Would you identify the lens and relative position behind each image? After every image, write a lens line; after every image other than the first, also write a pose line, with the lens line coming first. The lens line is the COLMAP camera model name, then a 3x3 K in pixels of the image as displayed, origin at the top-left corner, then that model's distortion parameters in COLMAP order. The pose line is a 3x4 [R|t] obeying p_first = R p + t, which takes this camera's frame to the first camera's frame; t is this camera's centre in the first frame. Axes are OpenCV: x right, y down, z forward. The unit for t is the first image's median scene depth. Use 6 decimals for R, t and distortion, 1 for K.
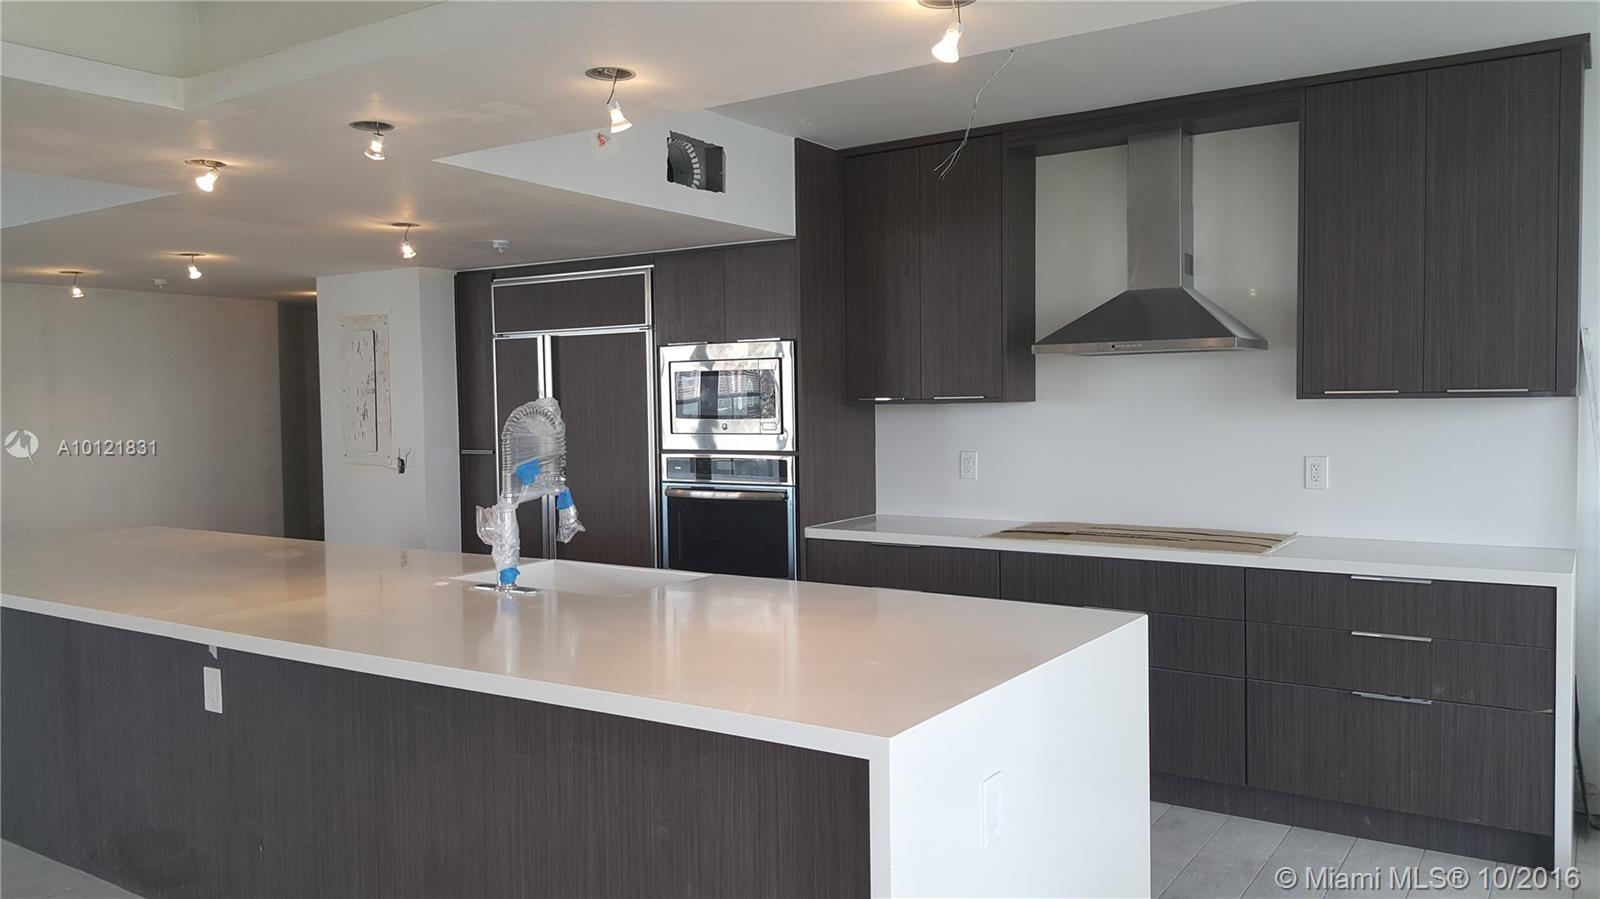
lens RADIAL K [[1183.2, 0, 799.8], [0, 1183.2, 451.4], [0, 0, 1]] dist [0.121694, -0.193754]
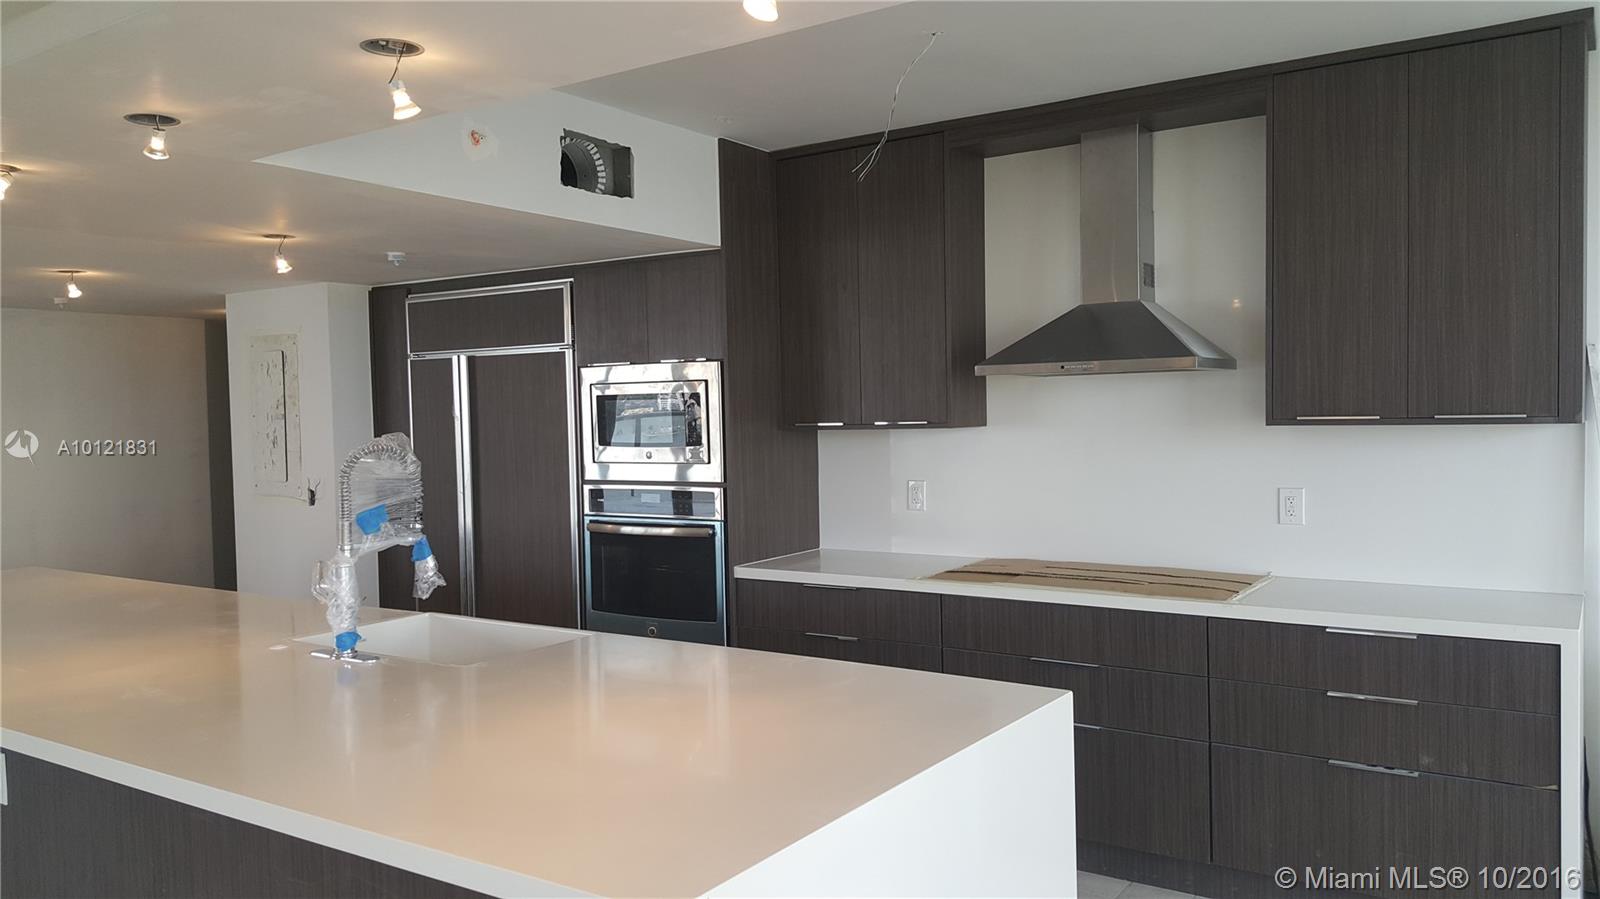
lens RADIAL K [[1180.5, 0, 805.0], [0, 1180.5, 455.4], [0, 0, 1]] dist [0.118582, -0.177960]
pose [[0.999971, -0.006458, -0.003968, 0.070195], [0.006437, 0.999965, -0.005300, -0.017675], [0.004002, 0.005274, 0.999978, 0.103813]]
